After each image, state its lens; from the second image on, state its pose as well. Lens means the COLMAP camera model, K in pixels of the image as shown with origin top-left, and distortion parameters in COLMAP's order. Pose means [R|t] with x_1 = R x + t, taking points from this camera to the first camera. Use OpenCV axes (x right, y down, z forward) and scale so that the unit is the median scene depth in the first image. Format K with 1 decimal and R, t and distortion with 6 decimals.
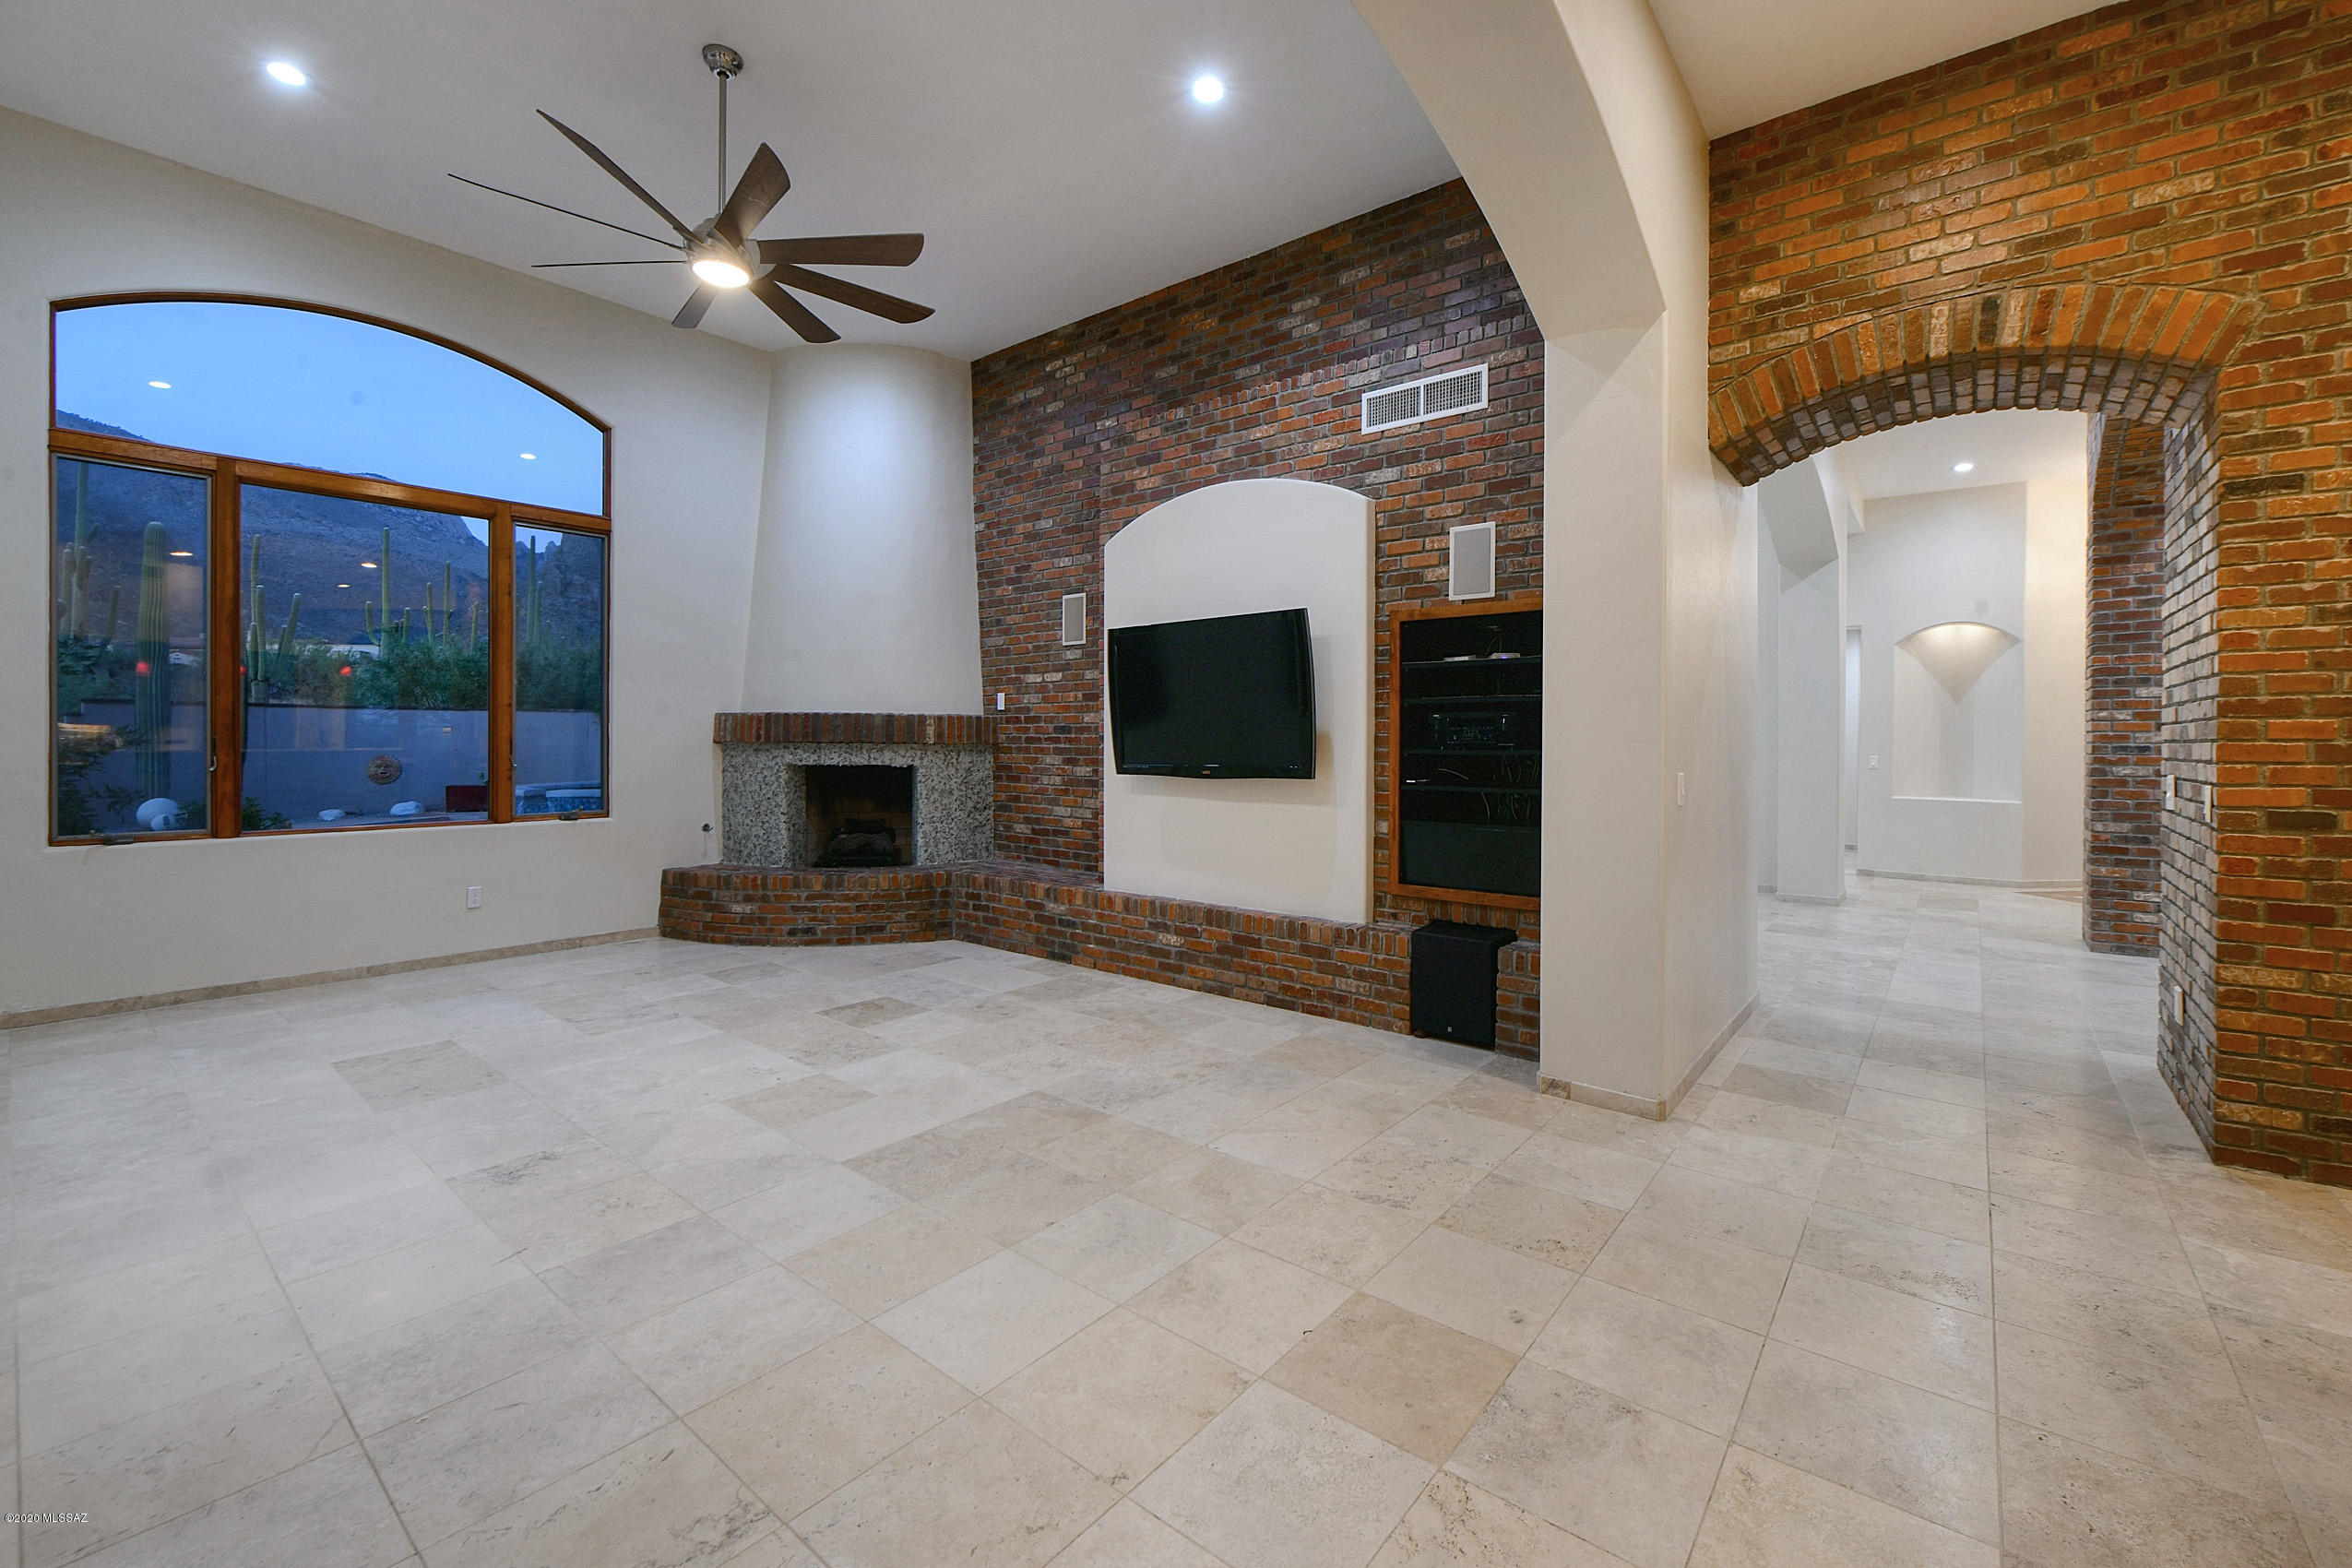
lens RADIAL K [[973.0, 0, 1222.8], [0, 973.0, 745.1], [0, 0, 1]] dist [0.002048, -0.003645]
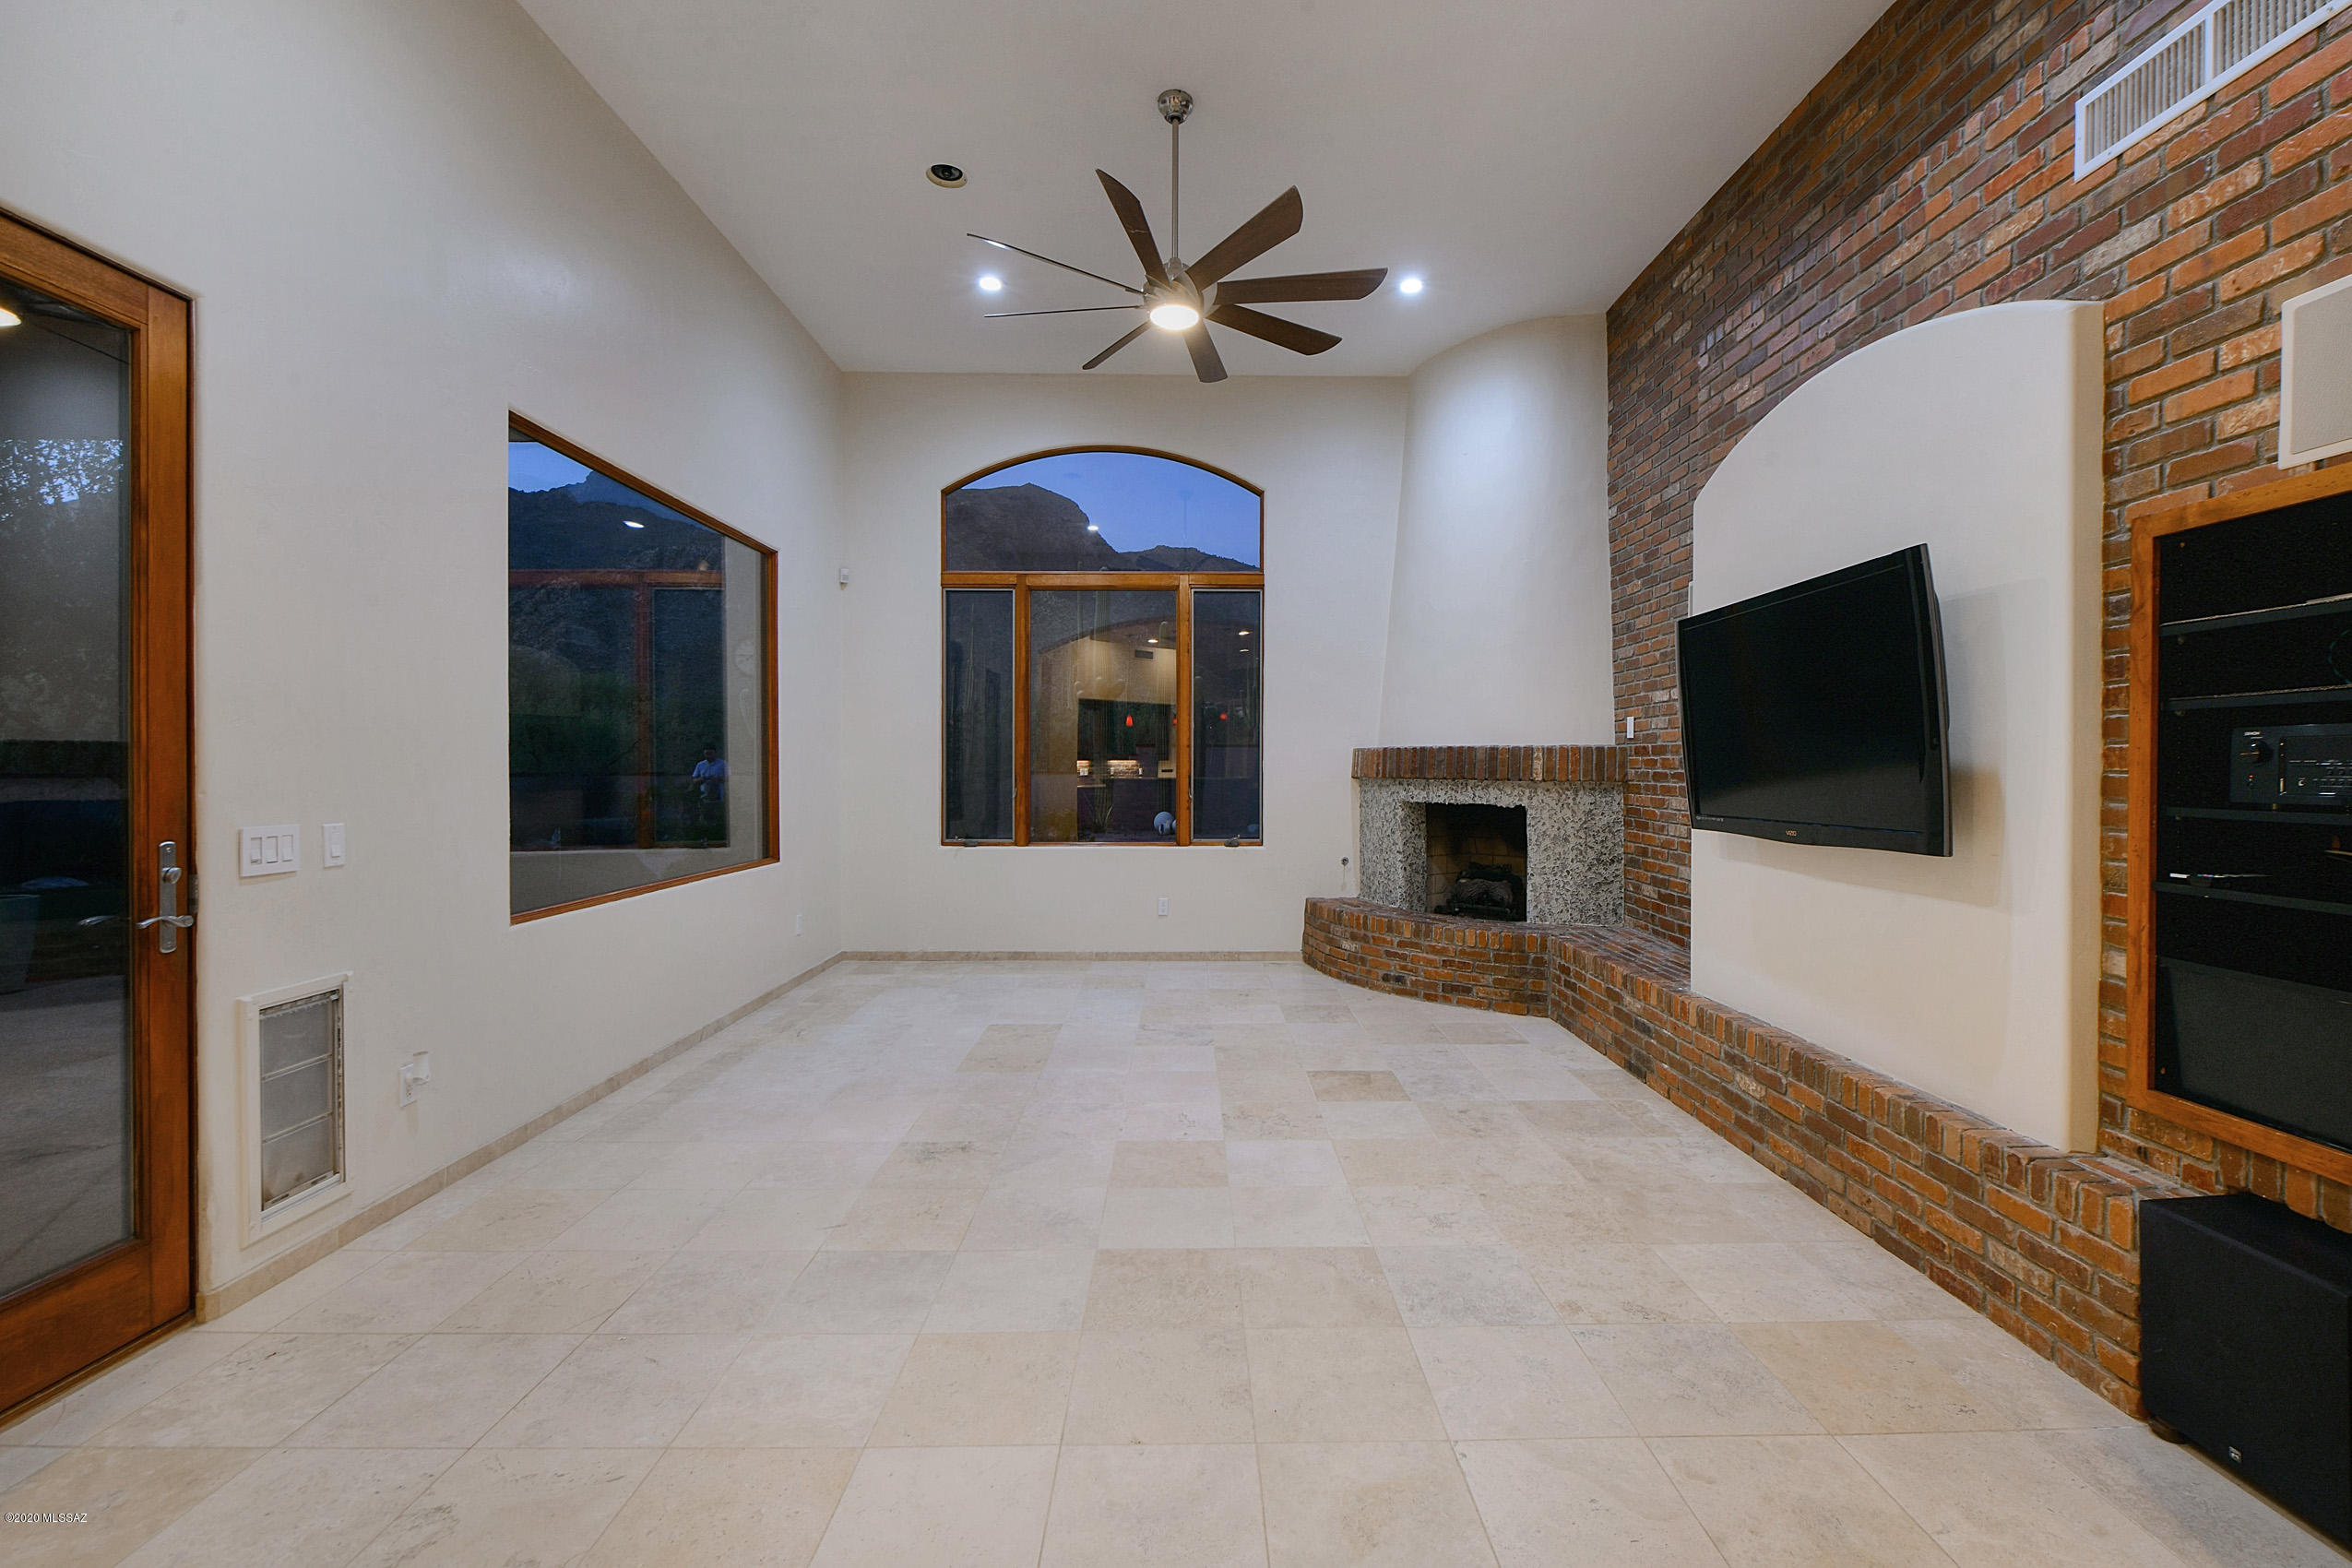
lens RADIAL K [[989.7, 0, 1196.5], [0, 989.7, 769.8], [0, 0, 1]] dist [-0.000591, -0.000981]
pose [[0.631006, -0.001025, -0.775778, 0.226885], [-0.002146, 0.999993, -0.003066, -0.009627], [0.775775, 0.003599, 0.630999, 0.289076]]
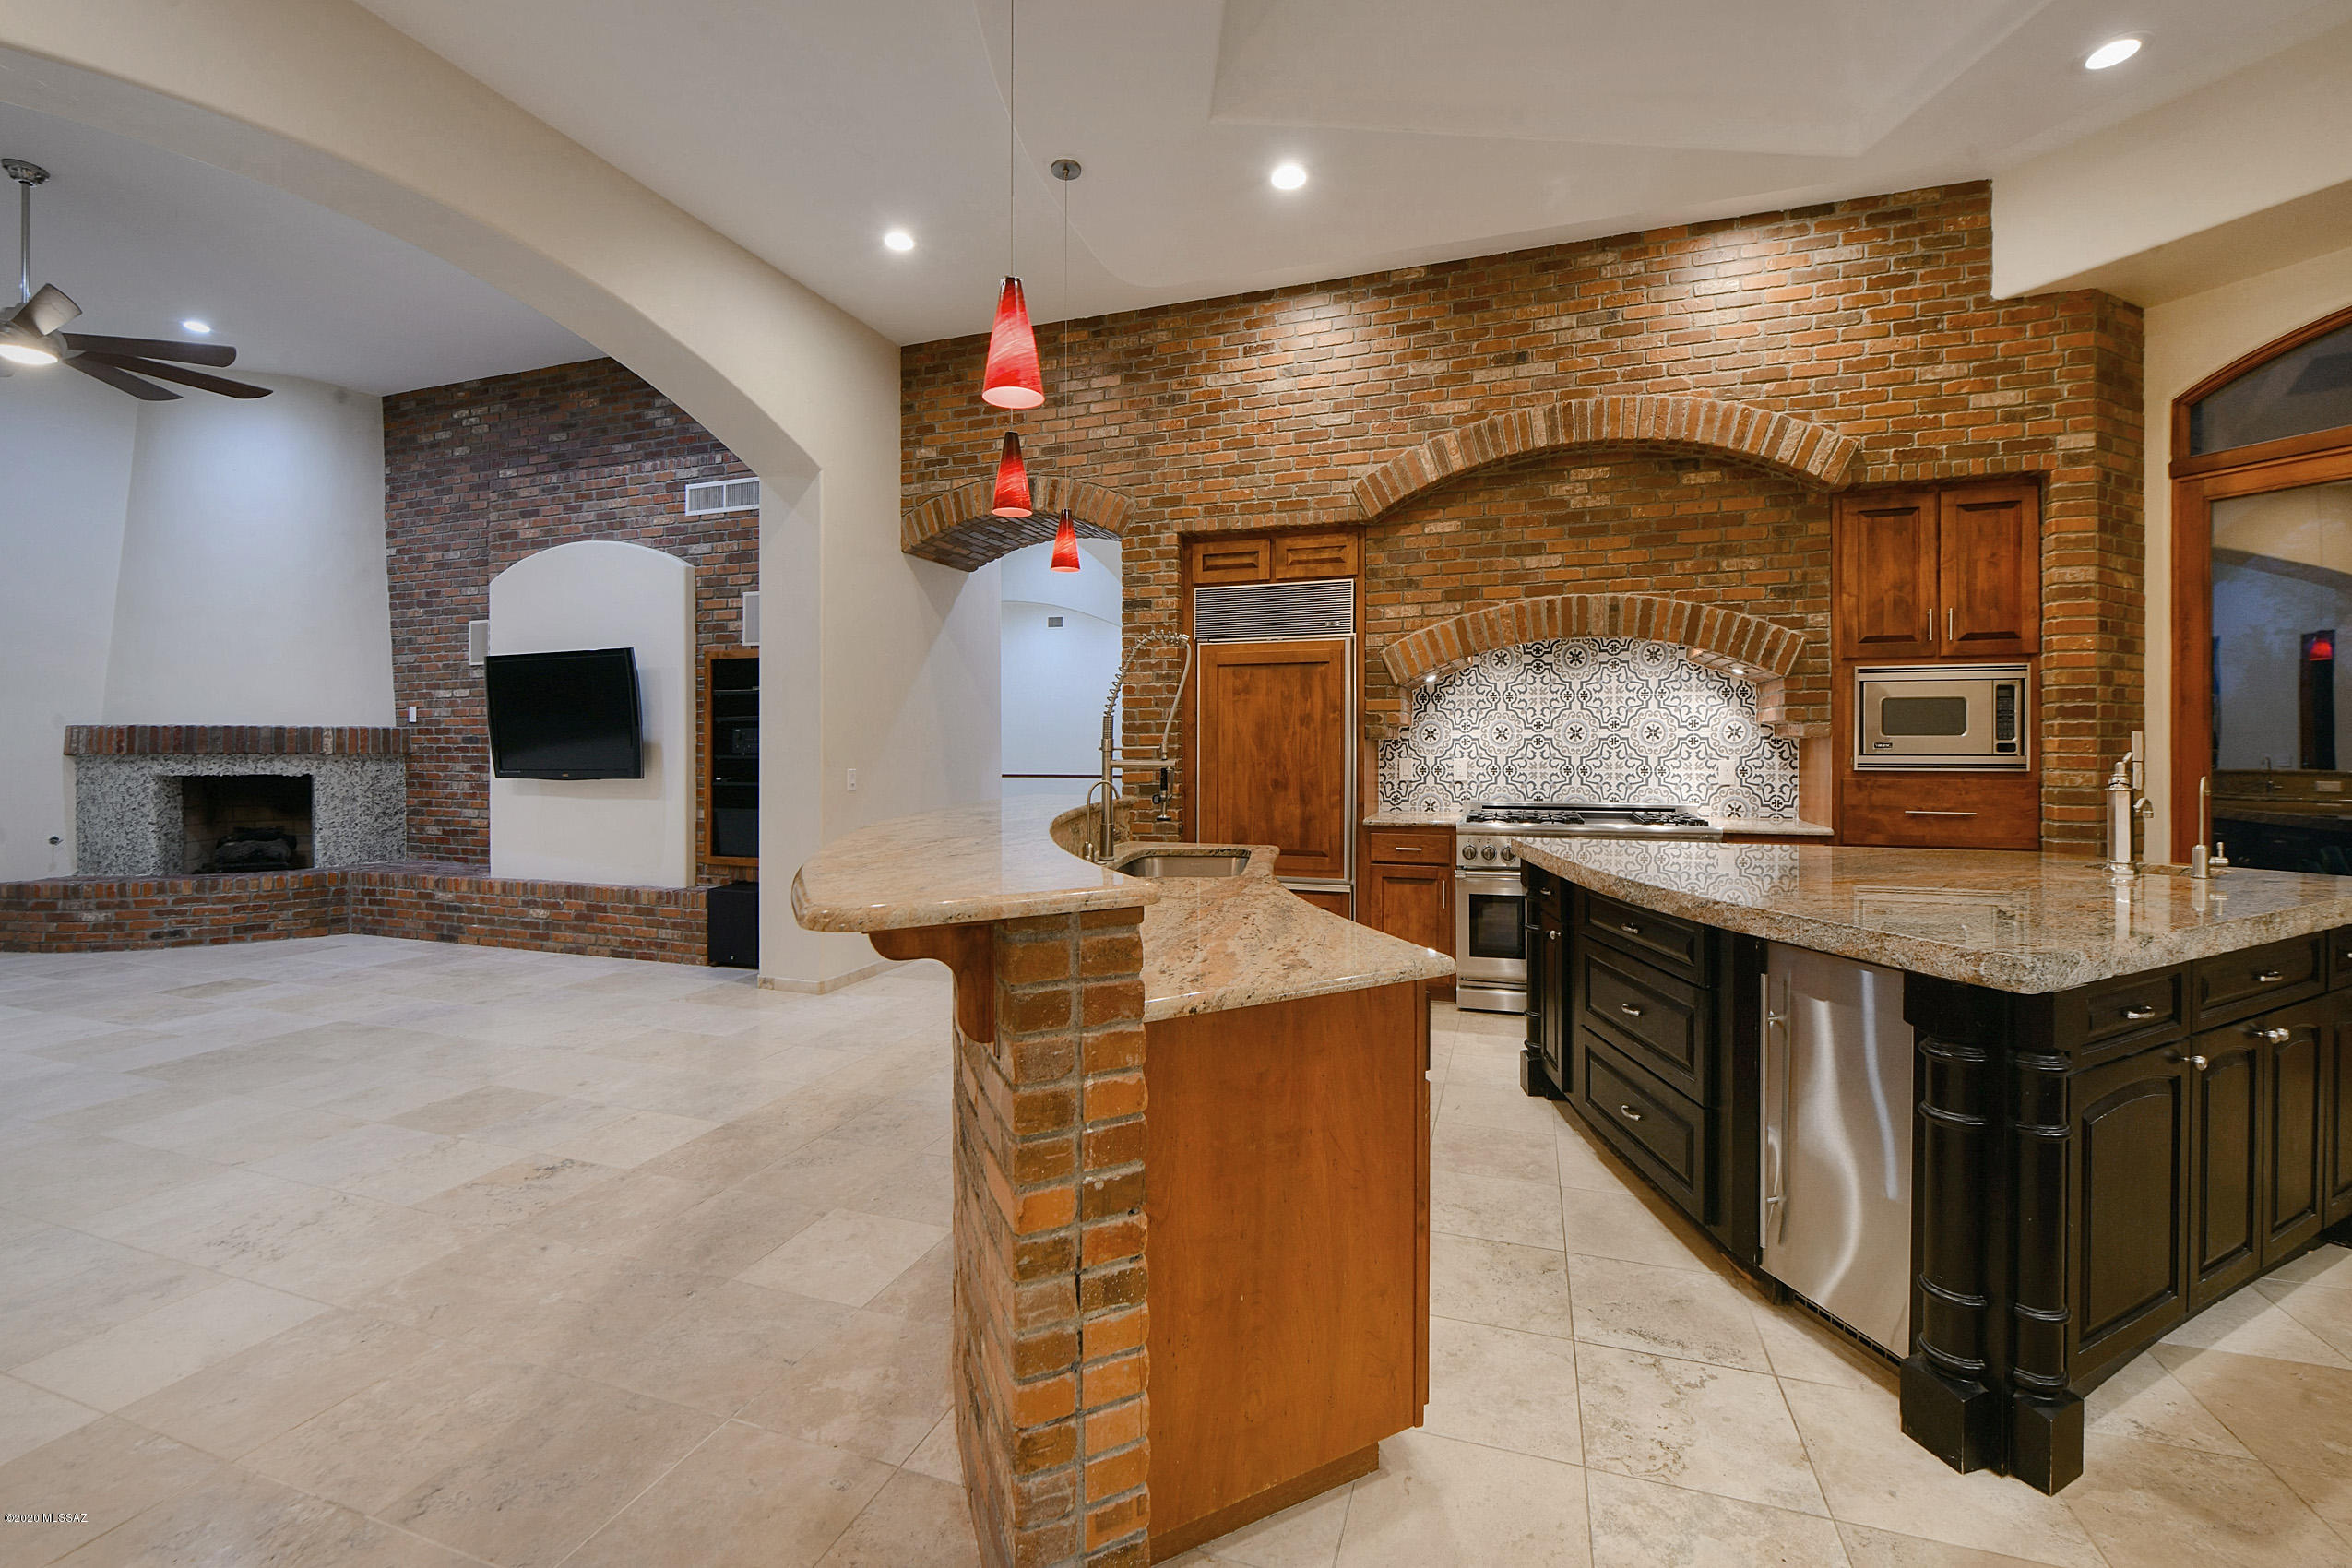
lens RADIAL K [[998.1, 0, 1224.1], [0, 998.1, 745.3], [0, 0, 1]] dist [-0.000768, -0.001194]
pose [[0.945490, -0.007208, 0.325570, 0.349153], [0.008393, 0.999962, -0.002235, -0.000226], [-0.325542, 0.004846, 0.945515, -0.455851]]
